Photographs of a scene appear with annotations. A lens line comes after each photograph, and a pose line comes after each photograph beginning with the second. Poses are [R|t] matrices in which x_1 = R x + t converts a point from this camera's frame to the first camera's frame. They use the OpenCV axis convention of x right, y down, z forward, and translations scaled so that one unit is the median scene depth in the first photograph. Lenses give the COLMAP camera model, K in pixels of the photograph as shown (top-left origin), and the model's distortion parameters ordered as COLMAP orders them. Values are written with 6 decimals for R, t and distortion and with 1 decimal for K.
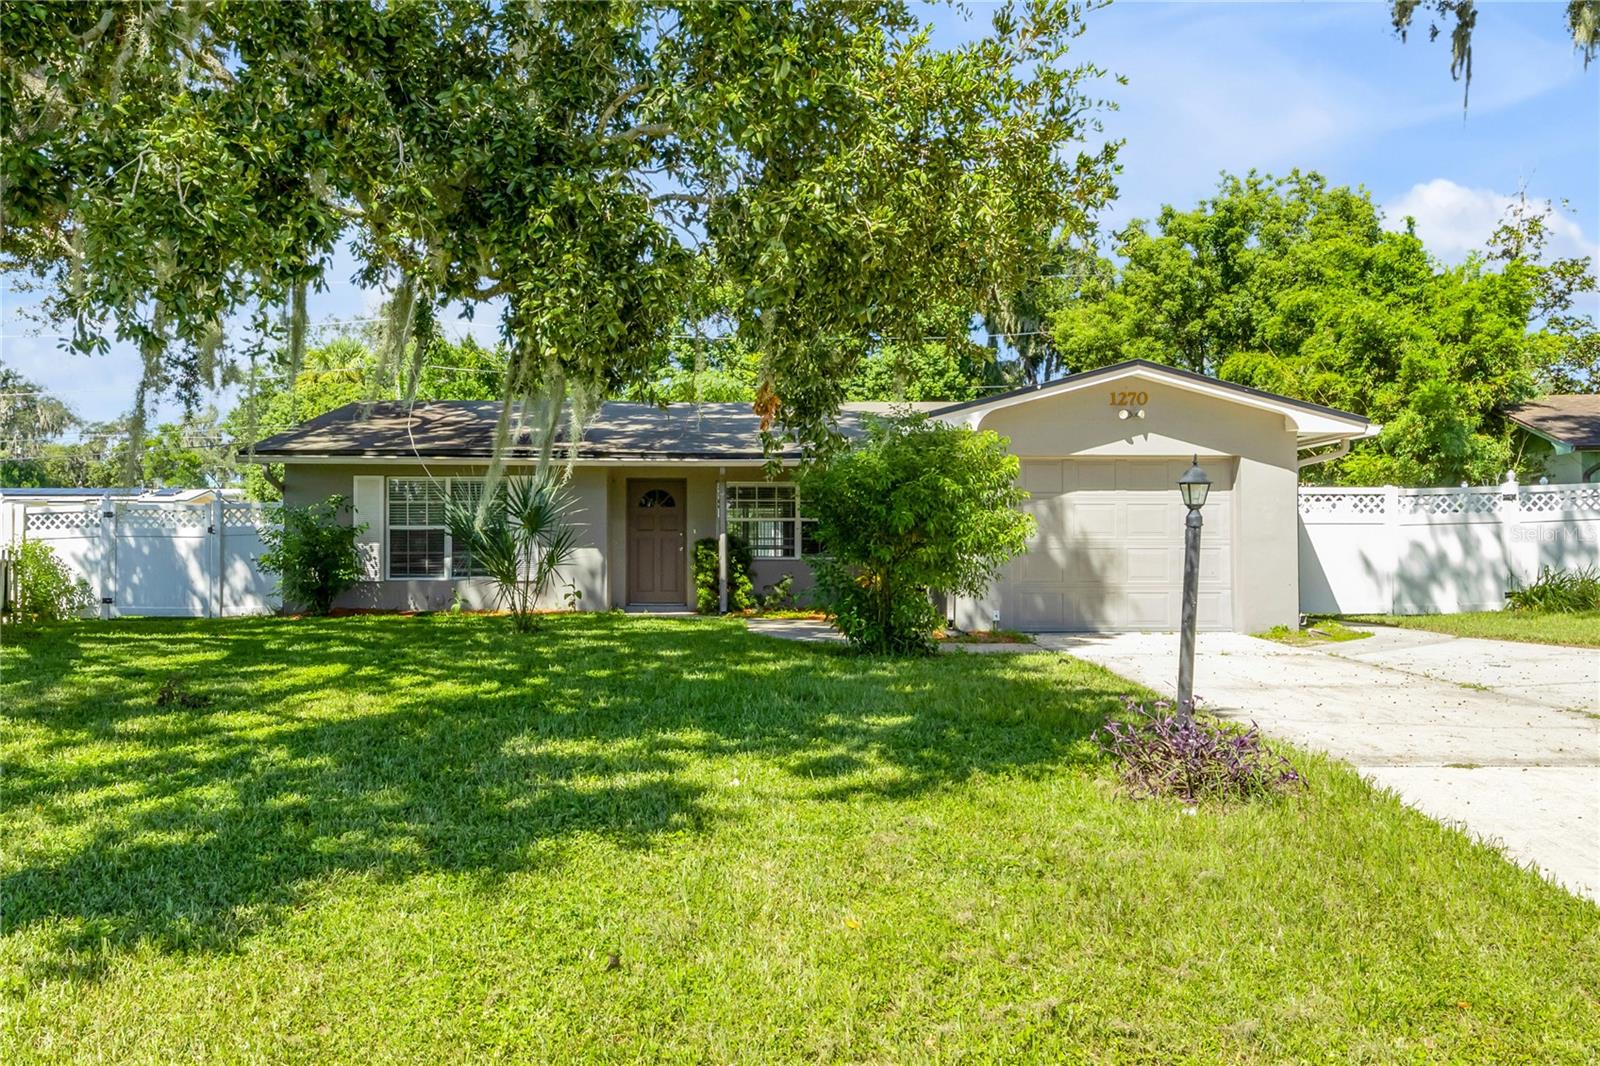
lens RADIAL K [[728.7, 0, 798.1], [0, 728.7, 538.3], [0, 0, 1]] dist [0.002223, 0.000466]
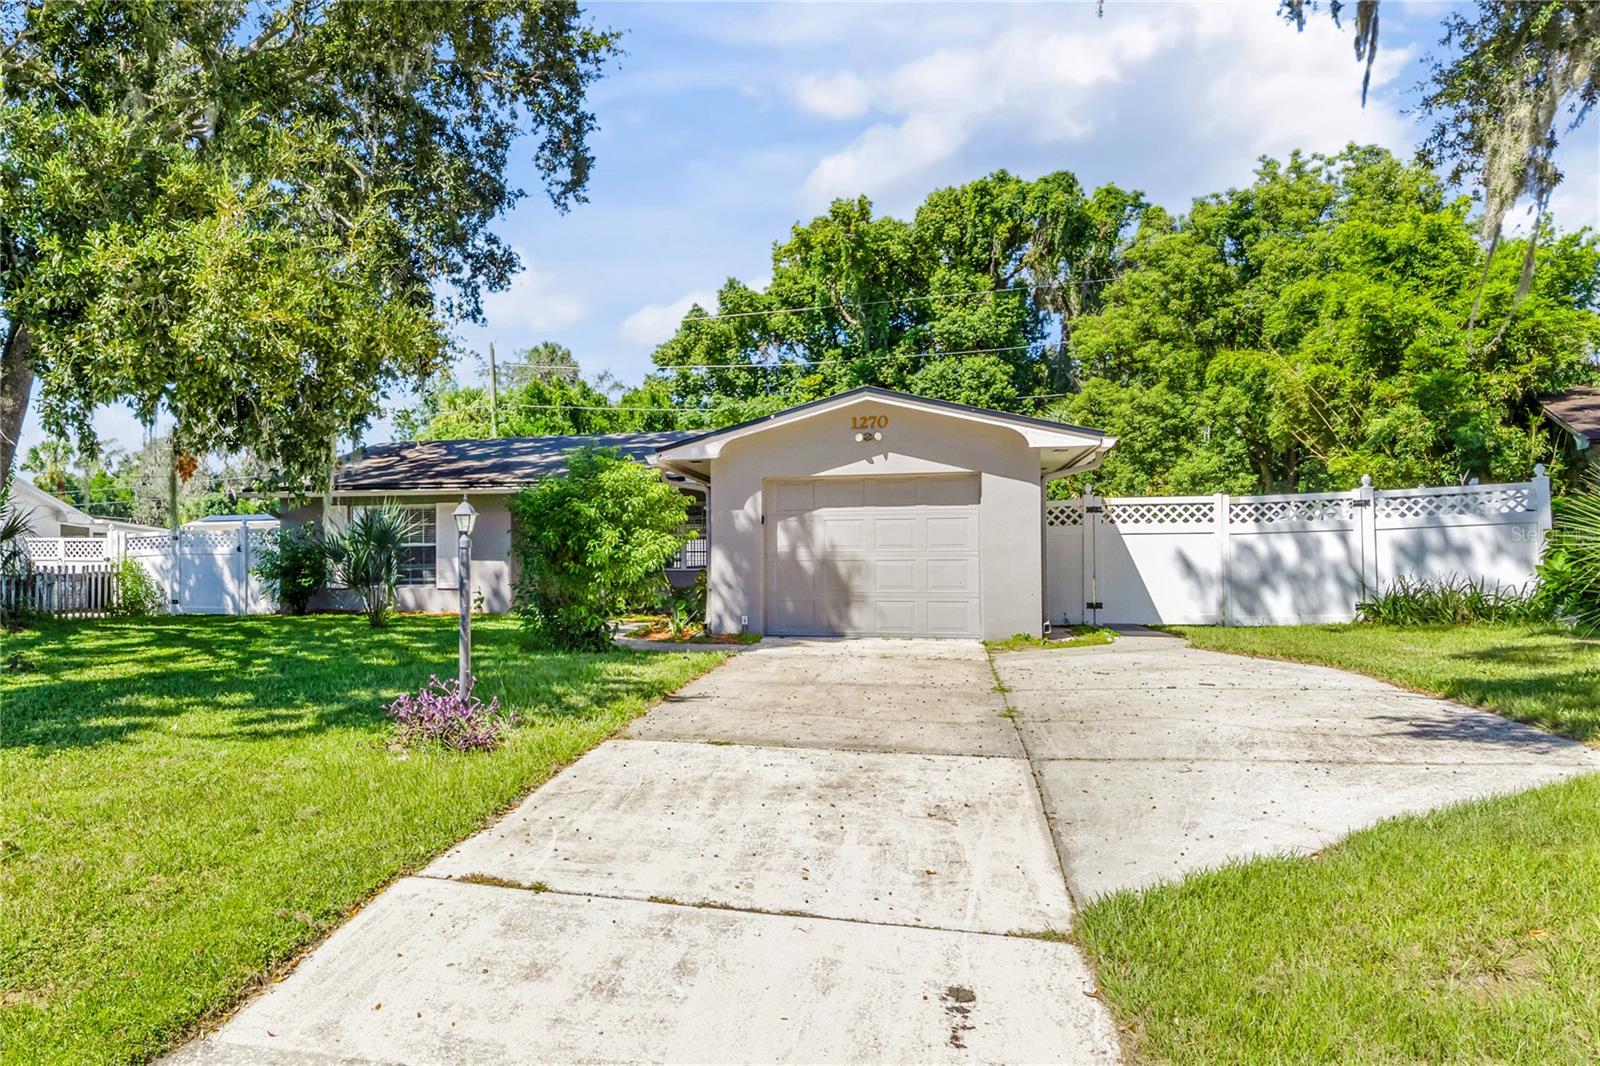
lens RADIAL K [[728.0, 0, 799.9], [0, 728.0, 546.6], [0, 0, 1]] dist [-0.000706, -0.000518]
pose [[0.977077, -0.008564, -0.212713, 0.286431], [0.006689, 0.999932, -0.009530, 0.002521], [0.212780, 0.007889, 0.977068, -0.045664]]
